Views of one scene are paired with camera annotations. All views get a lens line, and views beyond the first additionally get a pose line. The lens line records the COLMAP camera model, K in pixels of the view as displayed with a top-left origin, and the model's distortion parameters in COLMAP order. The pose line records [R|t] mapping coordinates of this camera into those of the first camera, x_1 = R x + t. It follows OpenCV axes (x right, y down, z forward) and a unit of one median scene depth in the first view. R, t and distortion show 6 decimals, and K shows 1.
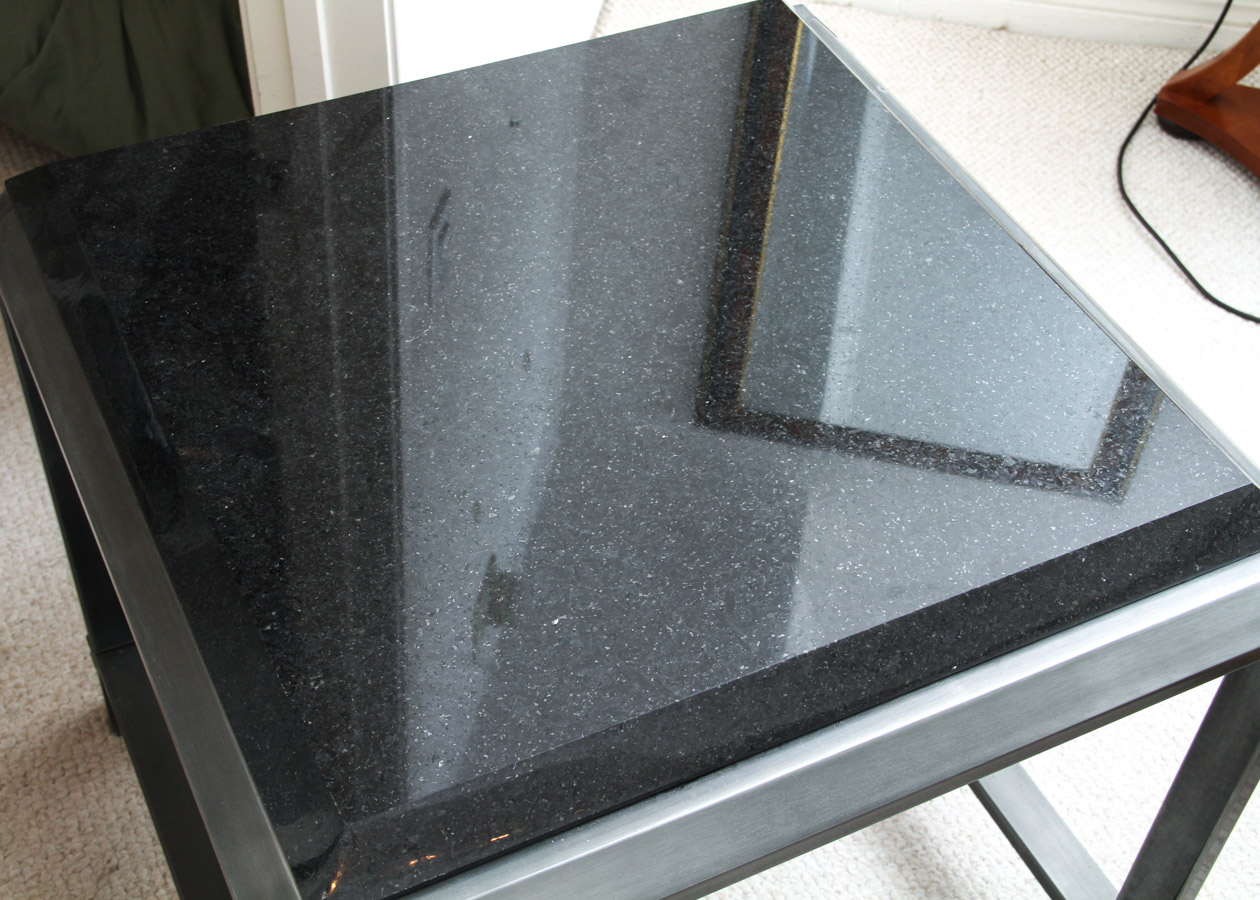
lens RADIAL K [[1827.6, 0, 622.8], [0, 1827.6, 449.6], [0, 0, 1]] dist [0.041814, 0.000000]
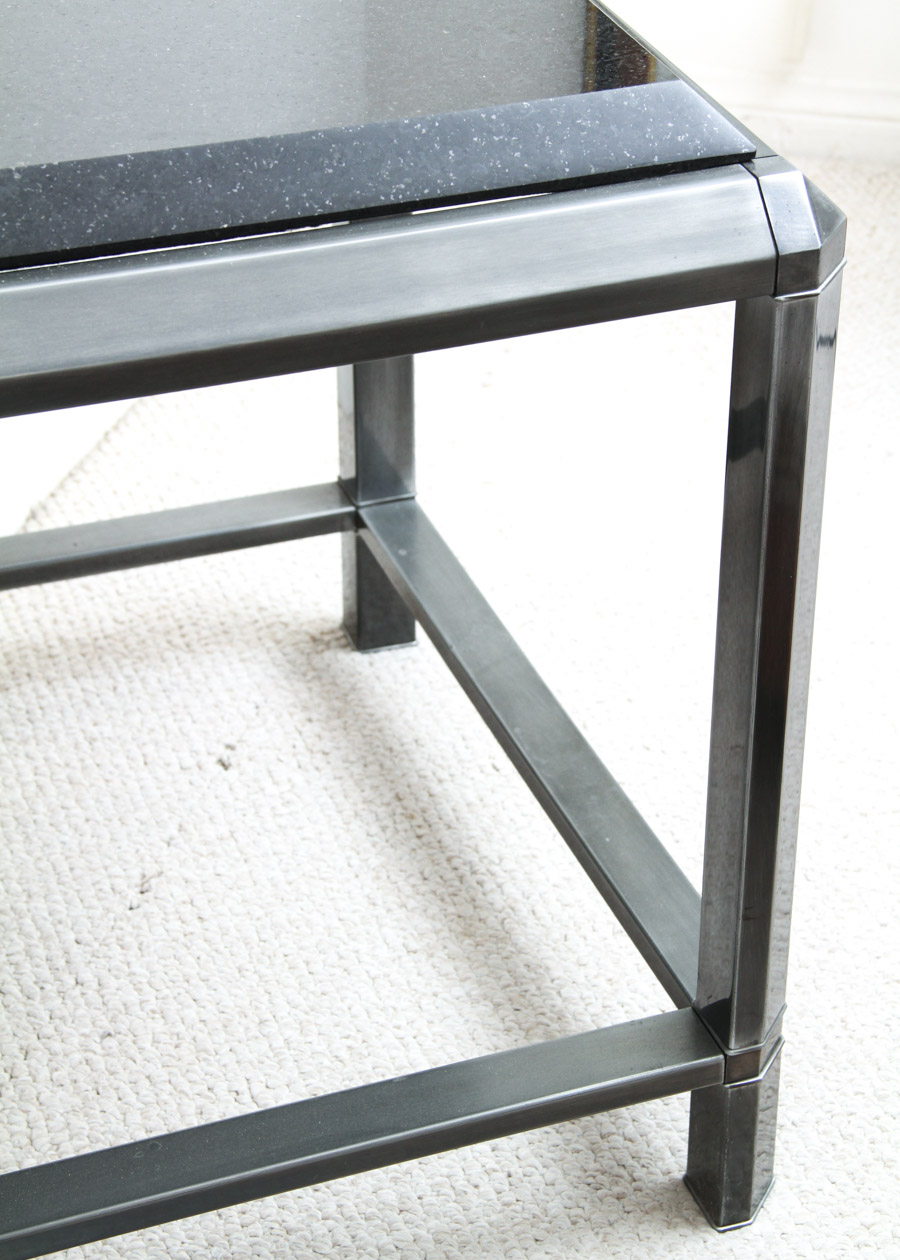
lens RADIAL K [[2868.6, 0, 451.2], [0, 2868.6, 629.0], [0, 0, 1]] dist [0.296174, 0.000000]
pose [[0.992450, 0.016808, -0.121490, 0.437515], [-0.046491, 0.968196, -0.245834, 0.594062], [0.113494, 0.249626, 0.961668, -0.128646]]
